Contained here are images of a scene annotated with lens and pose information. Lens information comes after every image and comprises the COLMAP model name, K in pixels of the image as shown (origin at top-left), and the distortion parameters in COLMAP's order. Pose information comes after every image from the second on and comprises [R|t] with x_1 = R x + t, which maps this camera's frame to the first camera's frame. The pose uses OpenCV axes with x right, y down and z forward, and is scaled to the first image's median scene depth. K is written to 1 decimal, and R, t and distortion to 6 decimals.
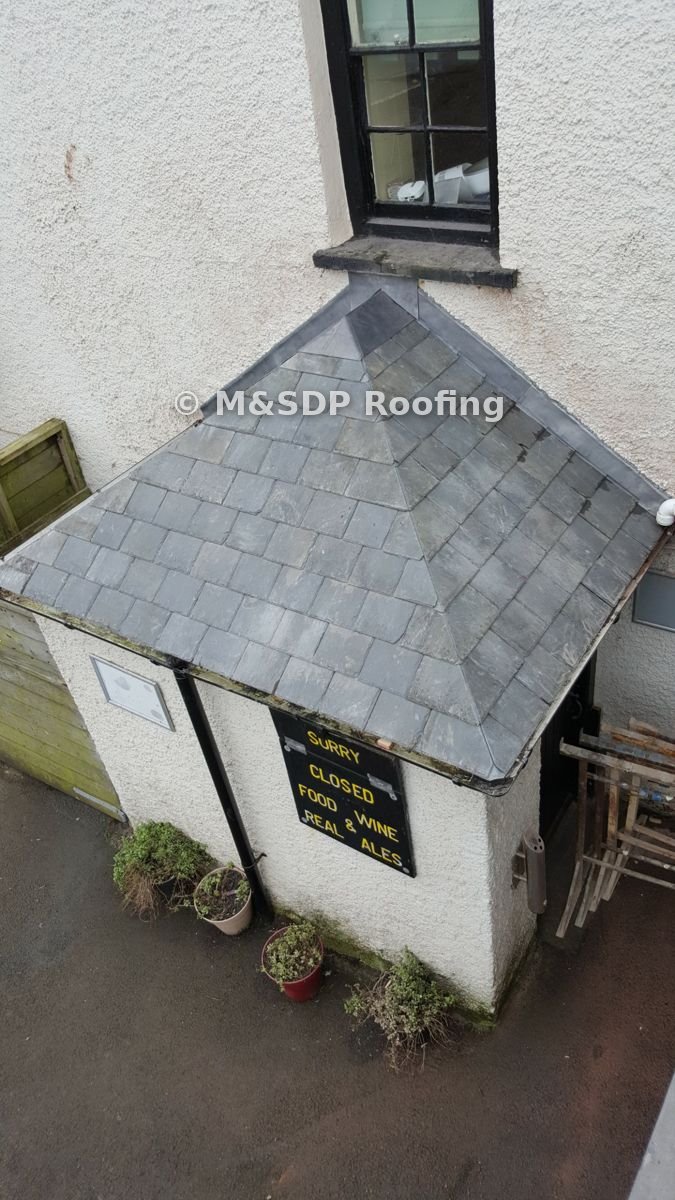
lens RADIAL K [[926.9, 0, 335.2], [0, 926.9, 581.1], [0, 0, 1]] dist [0.077167, -0.269640]
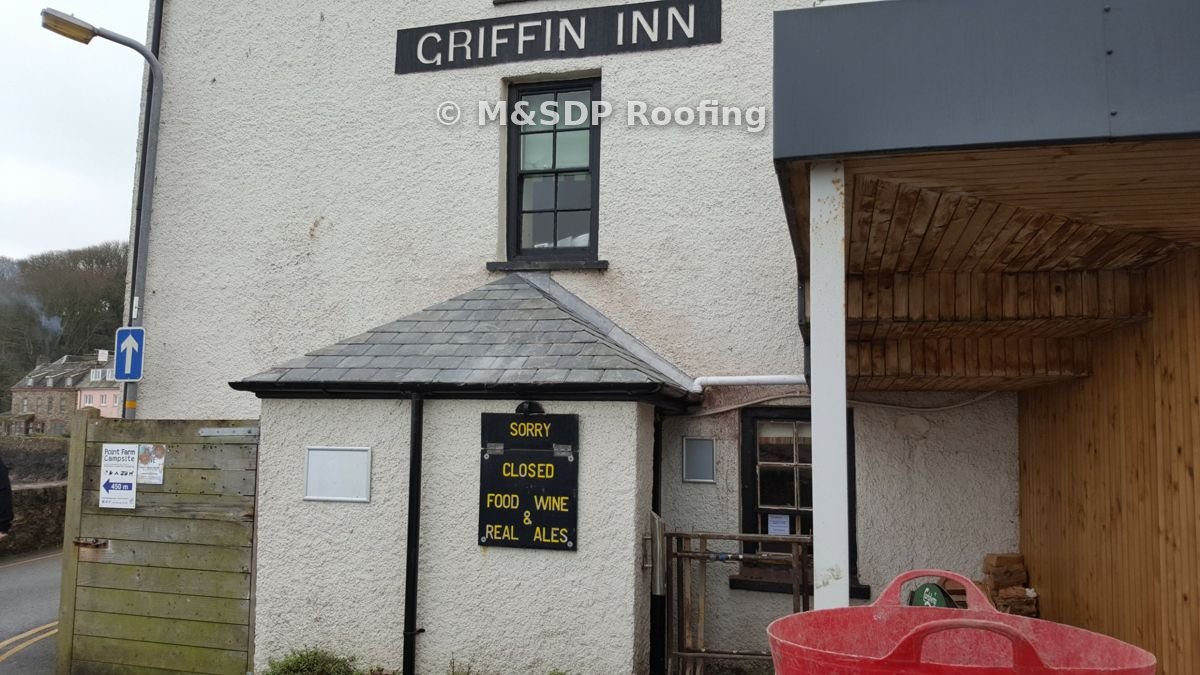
lens RADIAL K [[876.6, 0, 604.8], [0, 876.6, 322.8], [0, 0, 1]] dist [0.192753, -0.439008]
pose [[0.933690, 0.182540, 0.308062, -0.325953], [0.088876, 0.715255, -0.693189, 0.956455], [-0.346878, 0.674603, 0.651603, -0.076715]]
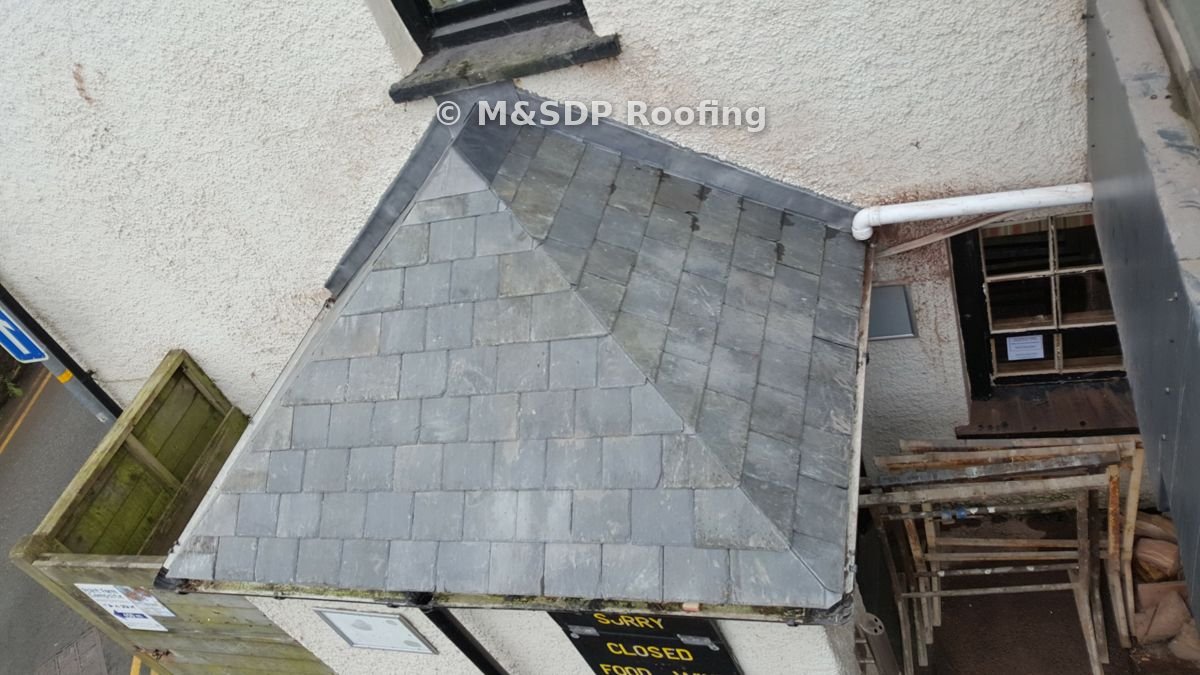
lens RADIAL K [[894.8, 0, 586.7], [0, 894.8, 324.2], [0, 0, 1]] dist [0.118405, -0.321157]
pose [[0.924343, -0.366484, 0.106210, -0.023706], [0.368154, 0.929755, 0.004135, -0.086083], [-0.100265, 0.035279, 0.994335, 0.148073]]
